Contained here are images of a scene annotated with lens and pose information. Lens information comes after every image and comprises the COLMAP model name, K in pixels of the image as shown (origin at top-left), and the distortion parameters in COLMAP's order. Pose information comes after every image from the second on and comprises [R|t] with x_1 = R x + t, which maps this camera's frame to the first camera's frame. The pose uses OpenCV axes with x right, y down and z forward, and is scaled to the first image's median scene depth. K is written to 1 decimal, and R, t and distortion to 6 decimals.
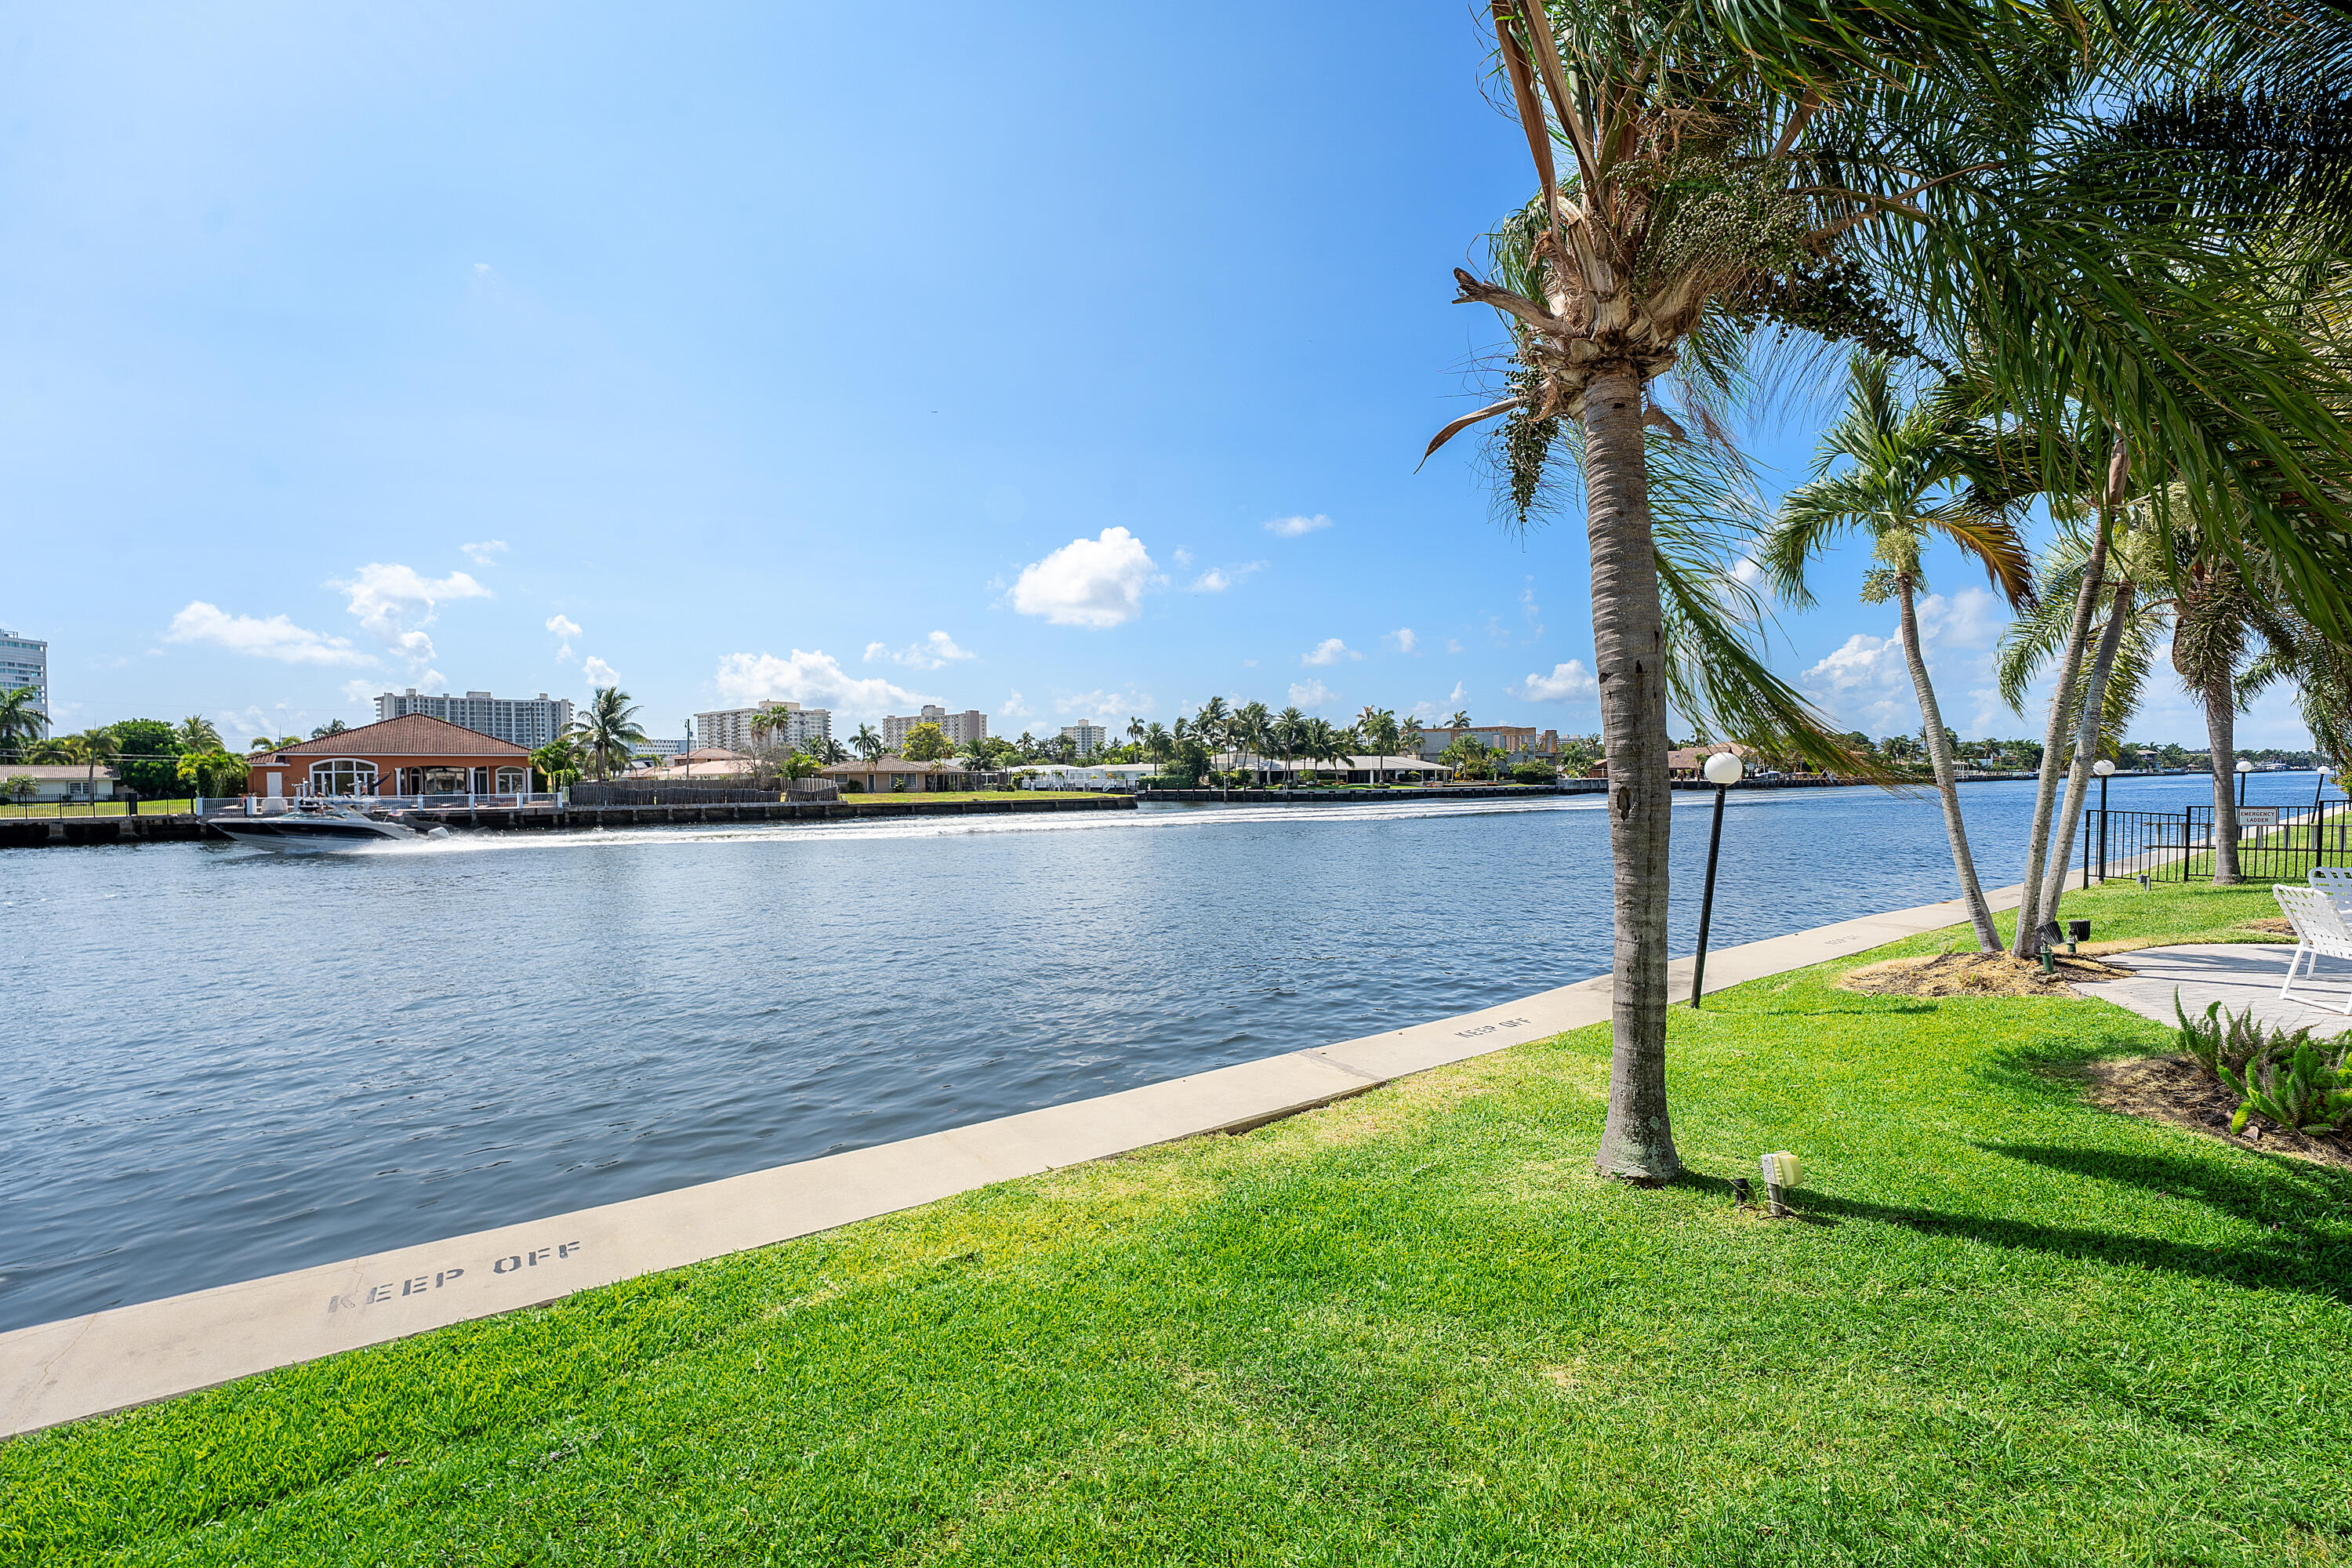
lens RADIAL K [[972.7, 0, 1170.0], [0, 972.7, 802.6], [0, 0, 1]] dist [-0.020187, 0.000397]
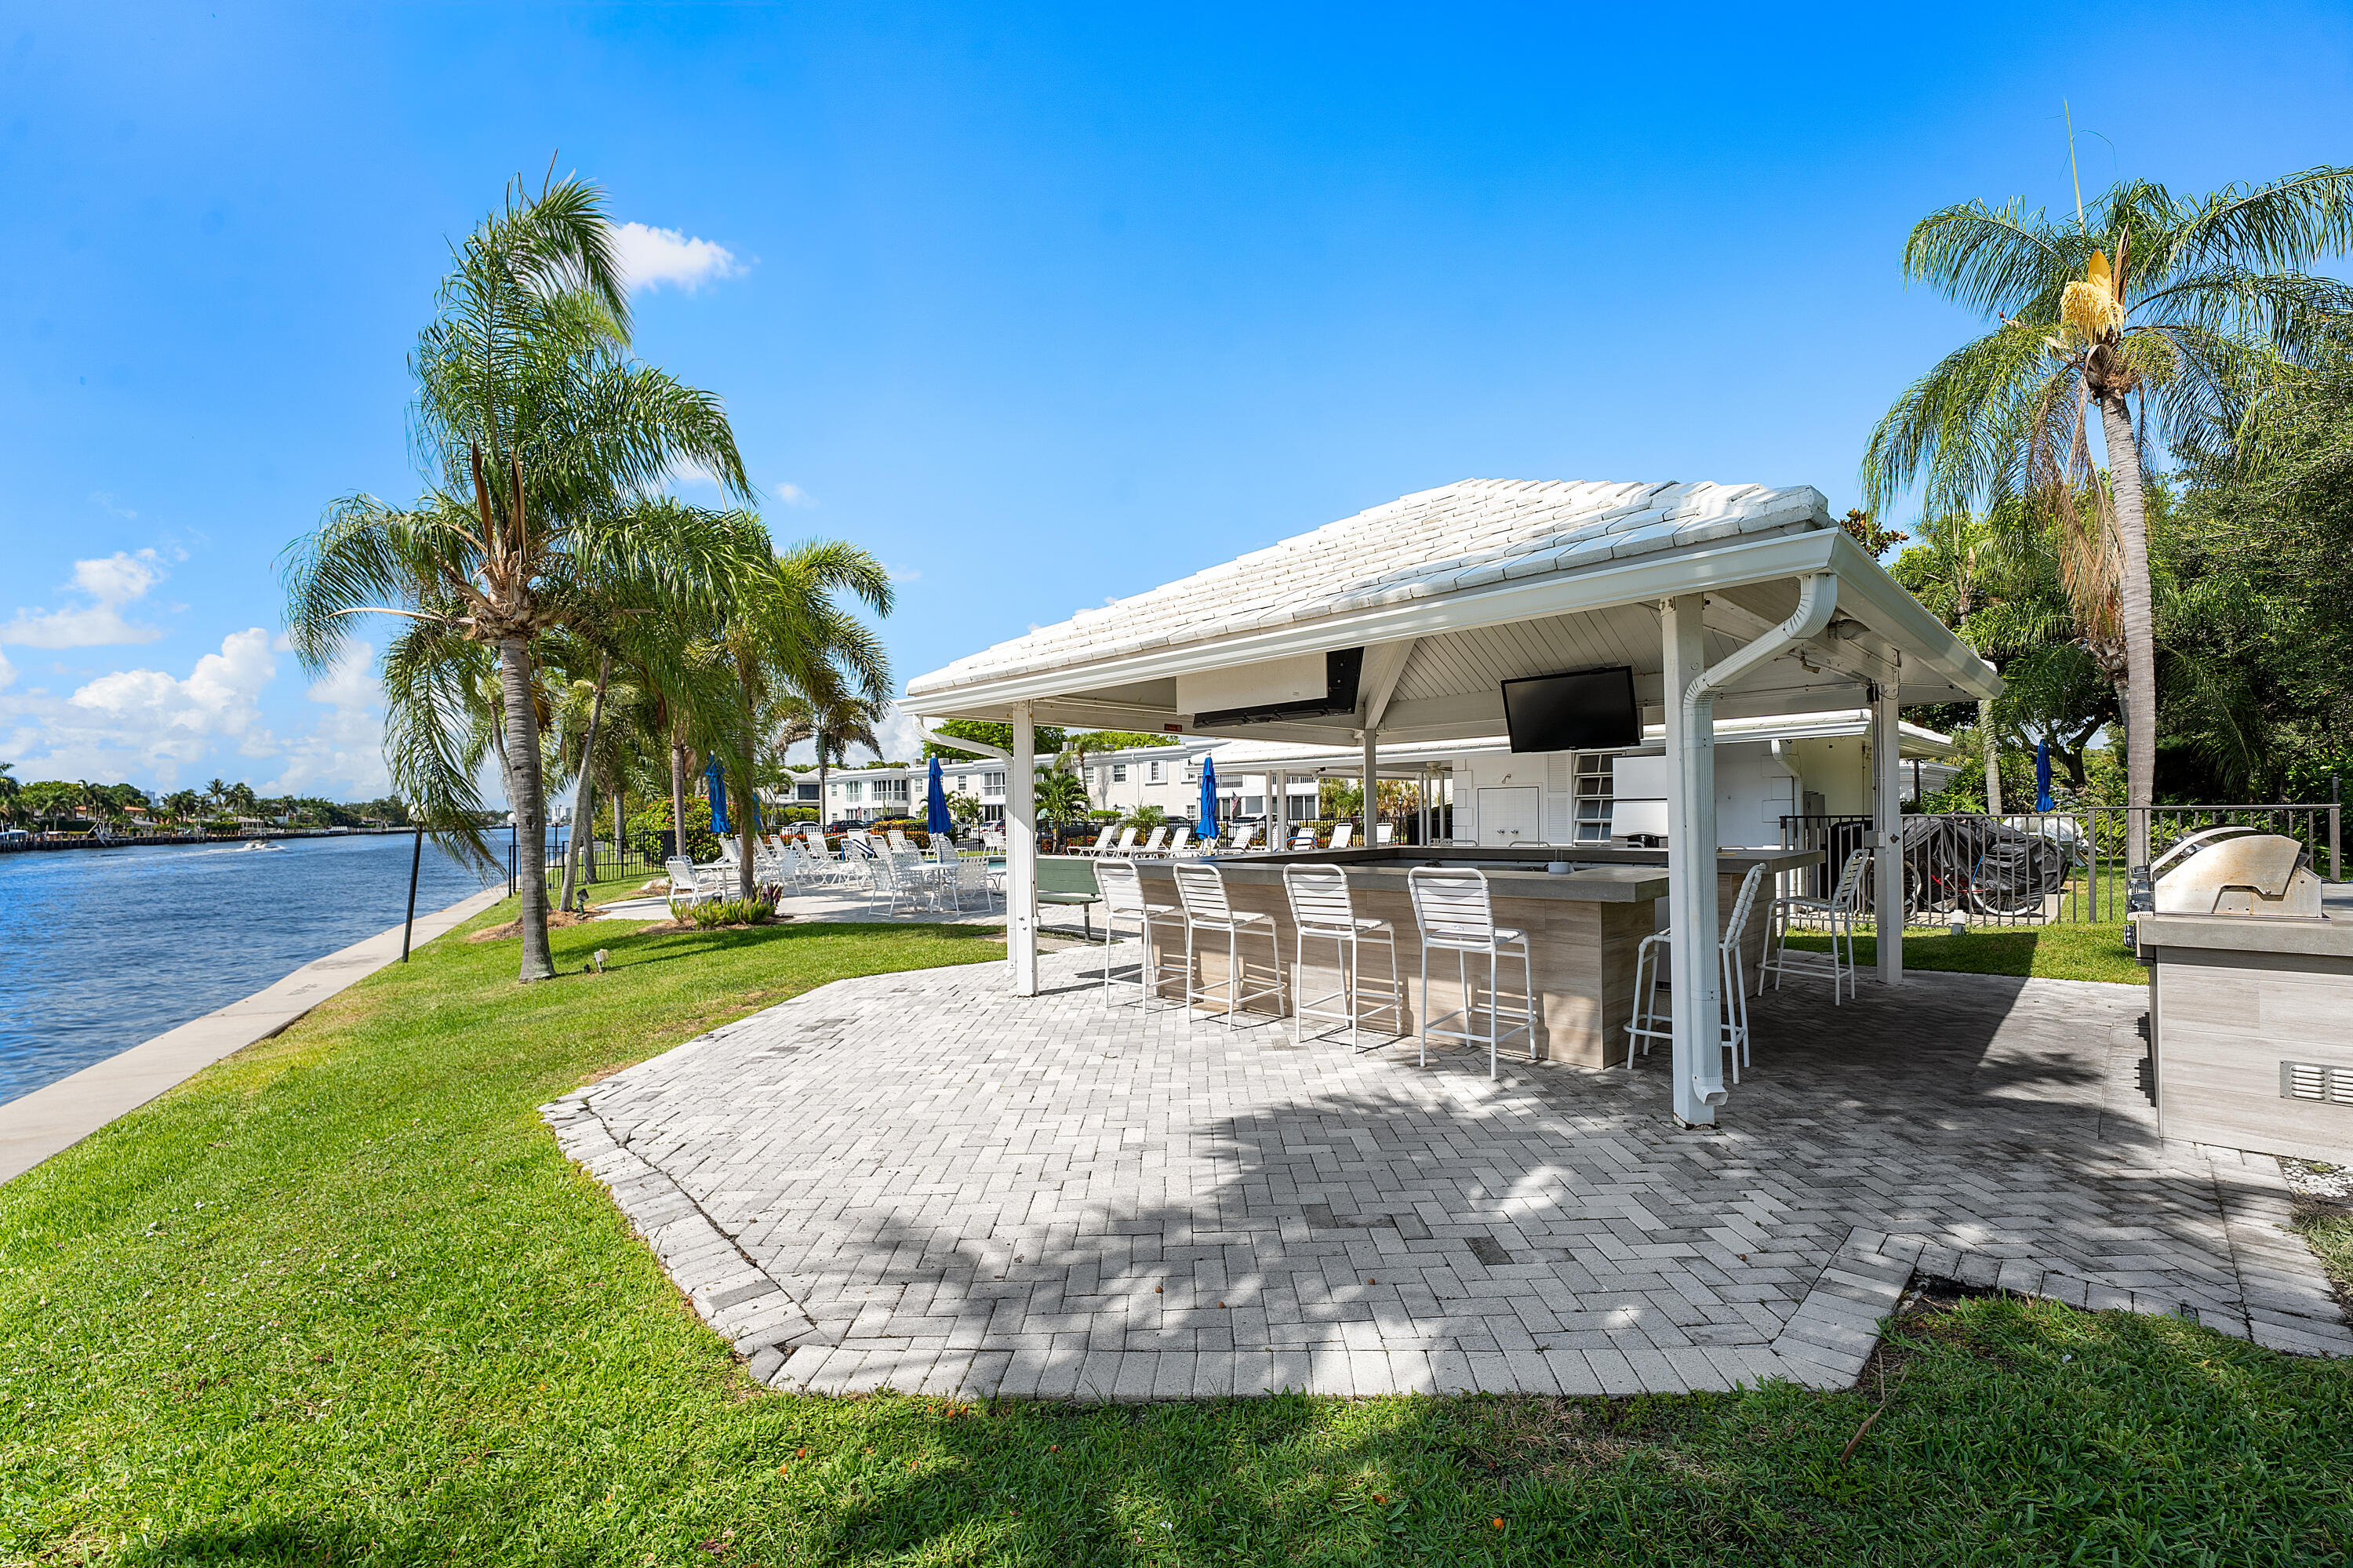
lens RADIAL K [[973.2, 0, 1173.0], [0, 973.2, 793.7], [0, 0, 1]] dist [-0.020187, 0.000397]
pose [[0.103440, 0.029381, 0.994202, -0.841274], [0.040429, 0.998613, -0.033718, 0.037035], [-0.993814, 0.043683, 0.102108, -0.394760]]
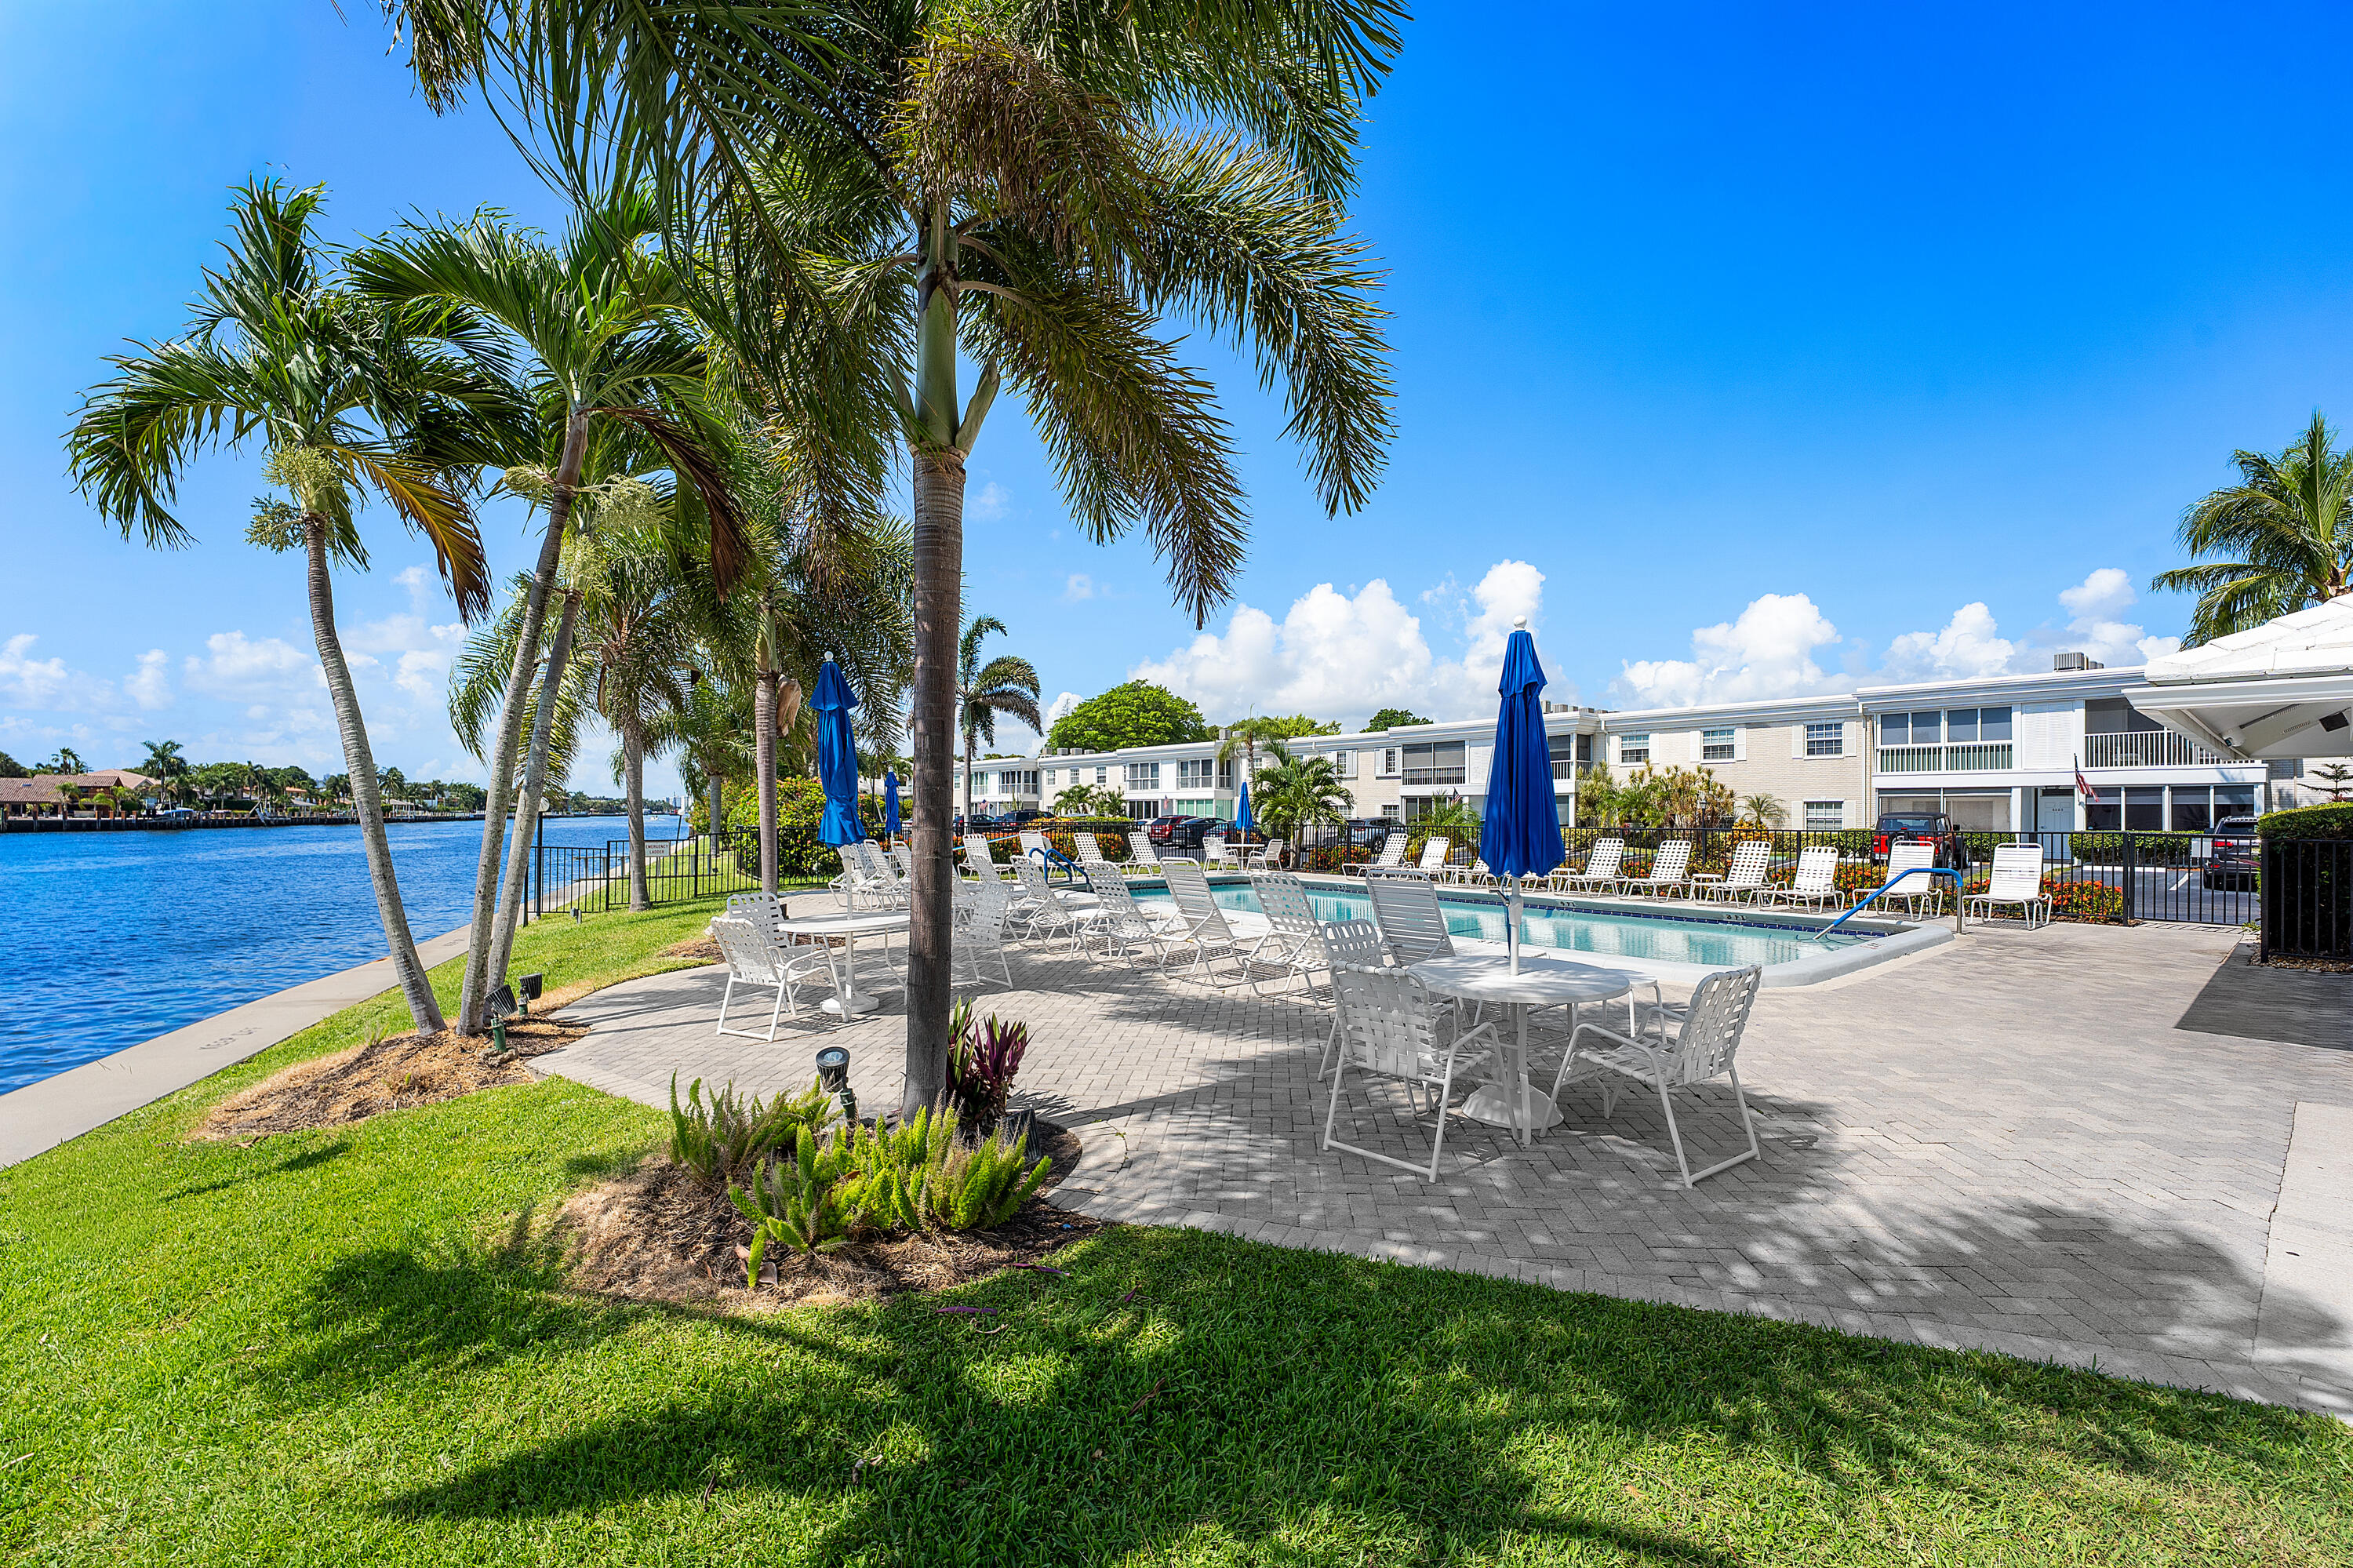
lens RADIAL K [[973.2, 0, 1166.5], [0, 973.2, 801.4], [0, 0, 1]] dist [-0.020187, 0.000397]
pose [[0.211714, 0.023019, 0.977061, 0.217172], [0.019354, 0.999428, -0.027740, 0.002383], [-0.977140, 0.024783, 0.211147, 0.247648]]
